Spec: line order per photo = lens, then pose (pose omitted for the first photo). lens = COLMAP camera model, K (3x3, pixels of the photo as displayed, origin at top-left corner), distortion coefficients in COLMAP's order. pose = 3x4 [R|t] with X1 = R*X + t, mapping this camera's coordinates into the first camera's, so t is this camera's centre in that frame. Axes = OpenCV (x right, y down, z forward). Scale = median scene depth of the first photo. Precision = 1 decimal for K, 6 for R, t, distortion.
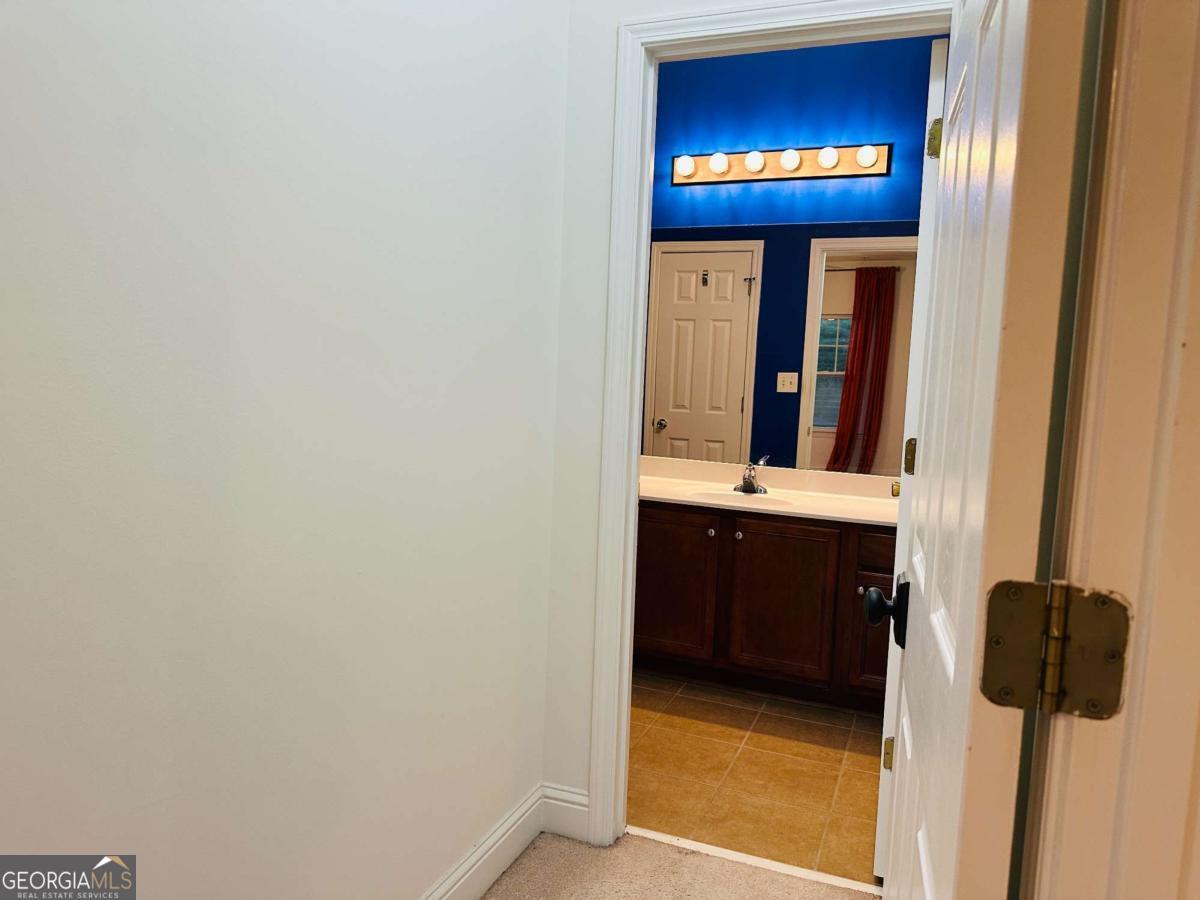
lens RADIAL K [[843.9, 0, 599.6], [0, 843.9, 449.1], [0, 0, 1]] dist [0.009322, -0.017176]
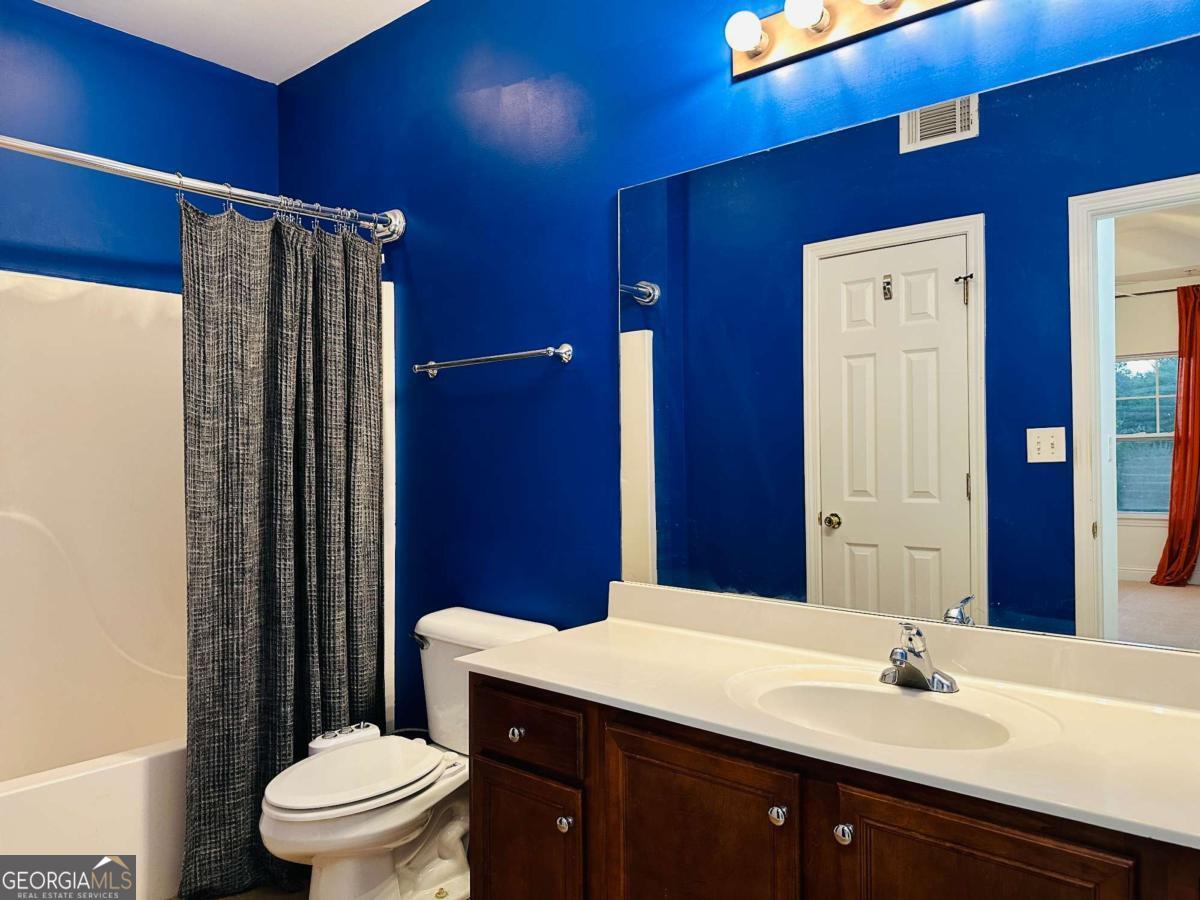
lens RADIAL K [[843.9, 0, 590.2], [0, 843.9, 433.0], [0, 0, 1]] dist [0.009322, -0.017176]
pose [[0.944234, -0.055778, -0.324516, 0.113657], [0.015132, 0.991857, -0.126452, -0.018430], [0.328926, 0.114490, 0.937390, 0.348134]]
